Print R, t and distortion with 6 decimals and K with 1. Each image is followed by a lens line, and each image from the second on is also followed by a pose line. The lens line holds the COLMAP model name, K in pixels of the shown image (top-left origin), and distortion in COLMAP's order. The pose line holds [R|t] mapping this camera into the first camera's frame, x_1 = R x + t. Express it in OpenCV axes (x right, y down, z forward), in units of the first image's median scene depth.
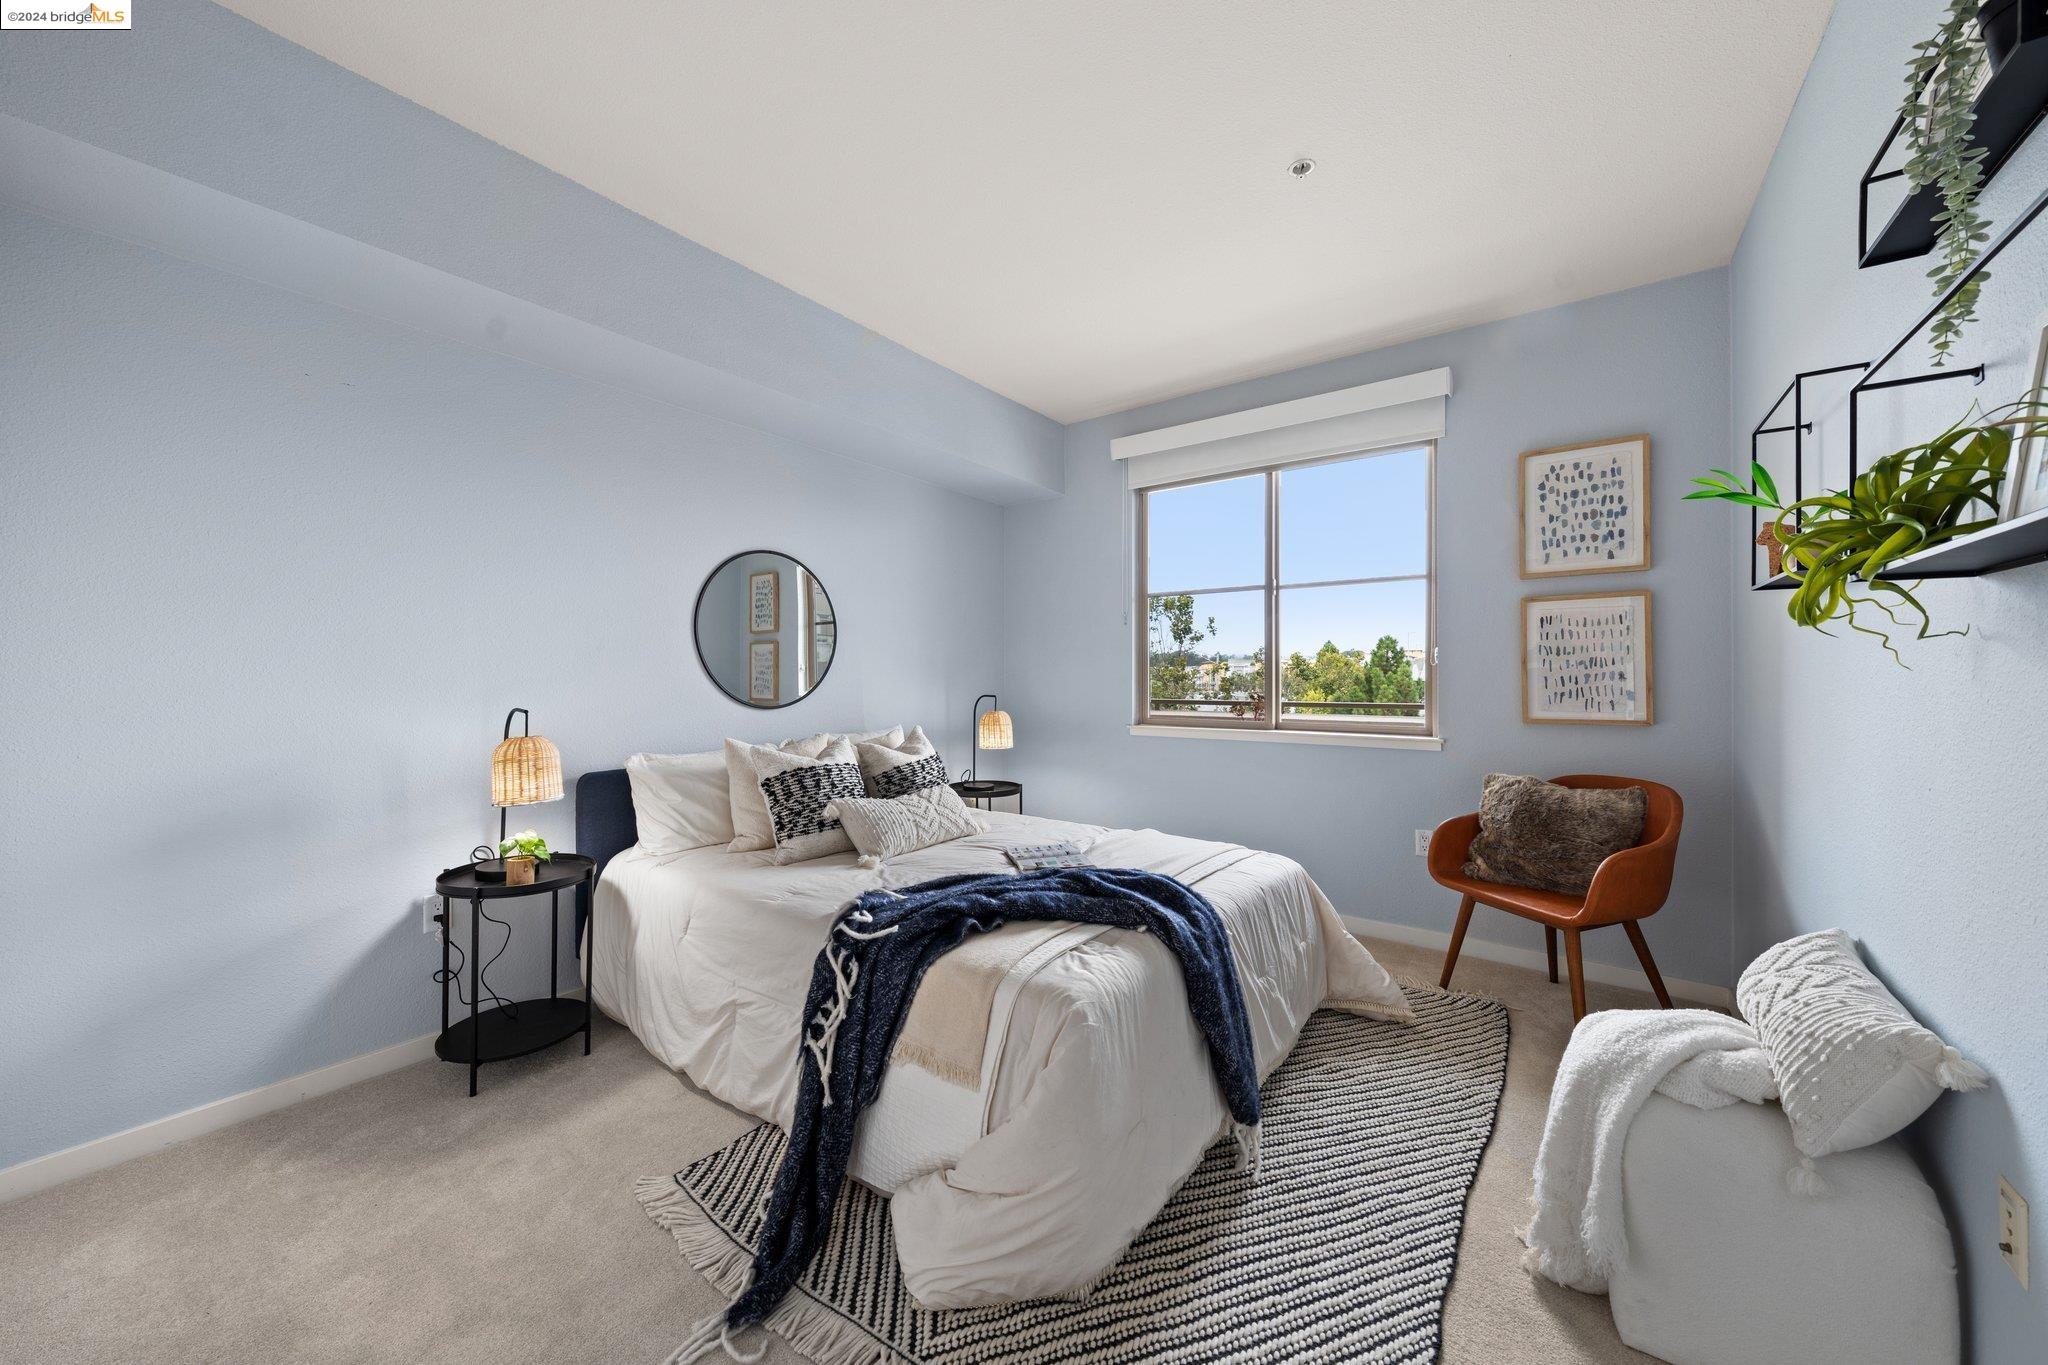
lens RADIAL K [[729.5, 0, 1013.8], [0, 729.5, 657.7], [0, 0, 1]] dist [-0.001011, 0.000011]
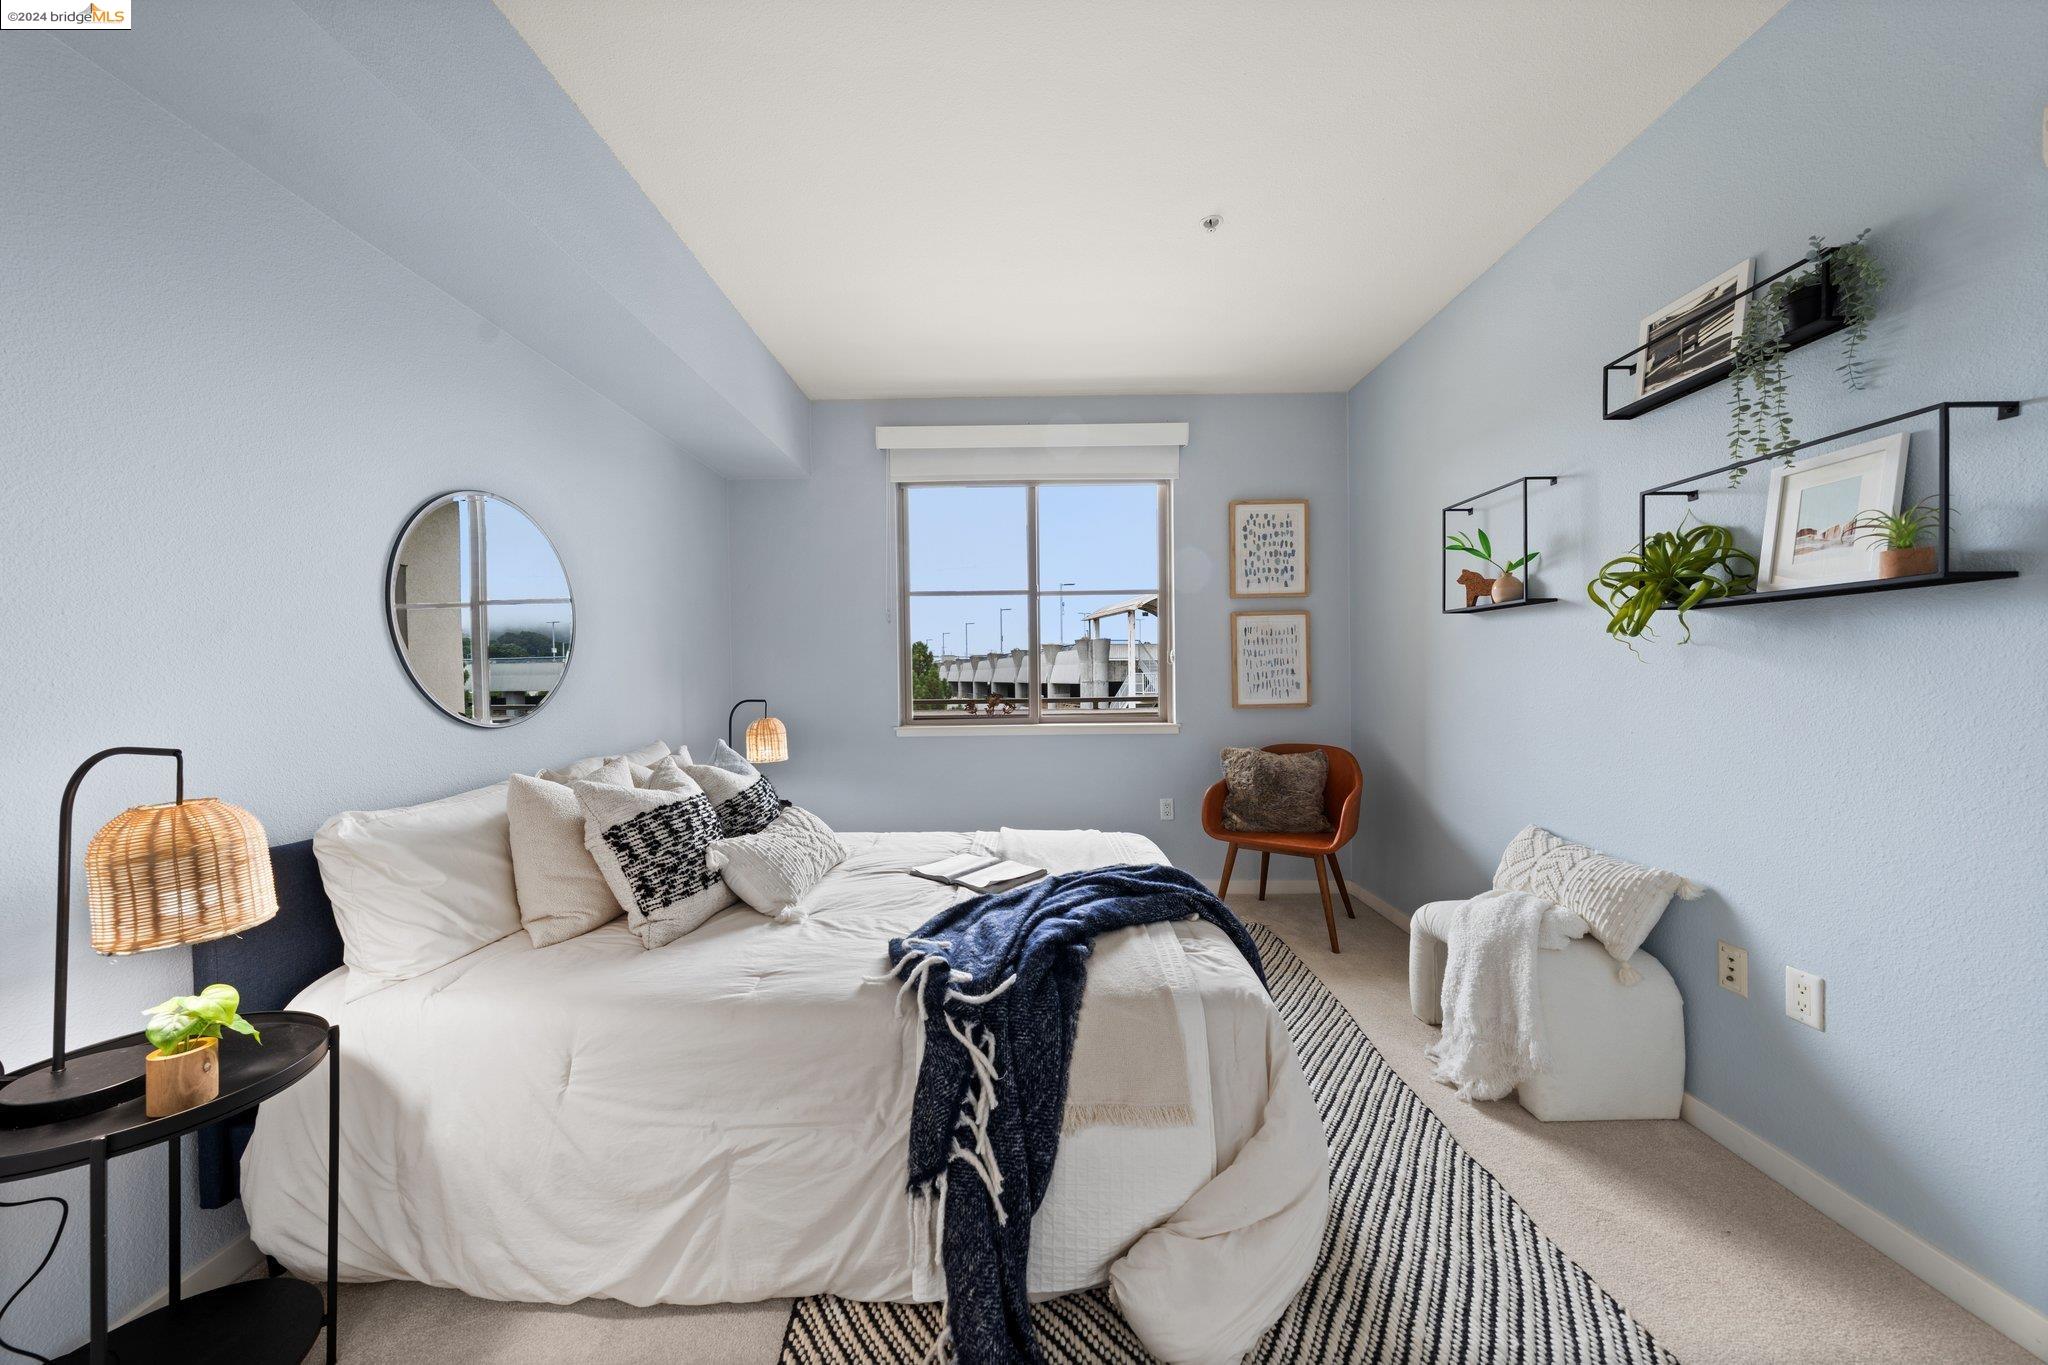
lens RADIAL K [[706.8, 0, 1019.5], [0, 706.8, 670.9], [0, 0, 1]] dist [-0.002654, 0.000192]
pose [[0.809059, -0.004859, 0.587708, -0.393723], [-0.003620, 0.999906, 0.013250, 0.007784], [-0.587717, -0.012848, 0.808965, 0.222585]]
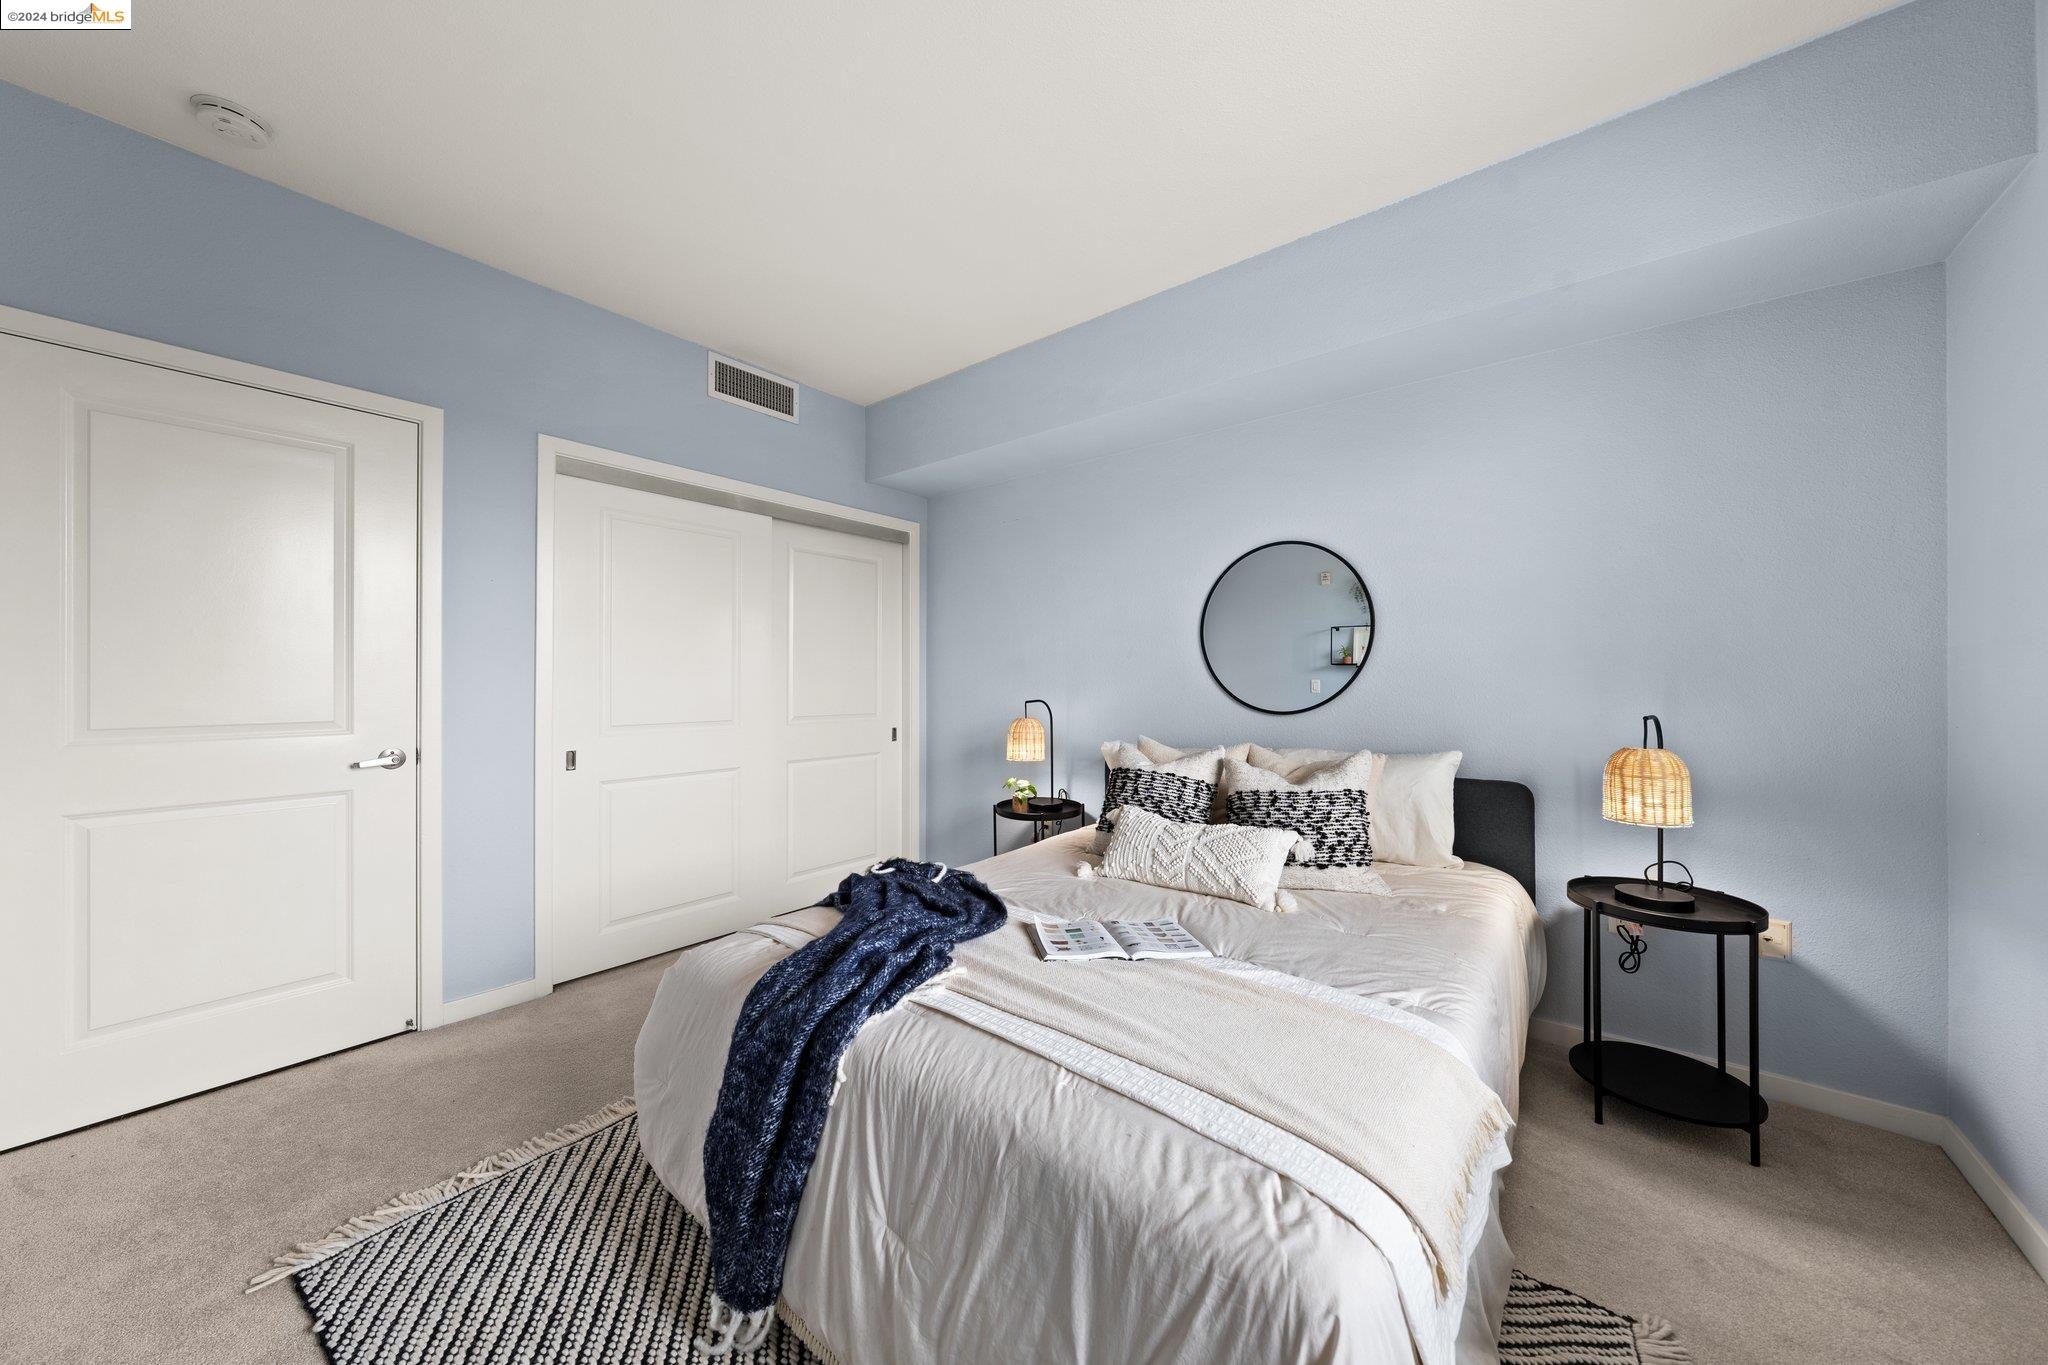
lens RADIAL K [[706.8, 0, 1019.5], [0, 706.8, 670.9], [0, 0, 1]] dist [-0.002654, 0.000192]
pose [[-0.042964, -0.024040, -0.998787, 0.645165], [0.025582, 0.999356, -0.025155, 0.036121], [0.998749, -0.026632, -0.042322, 0.845247]]
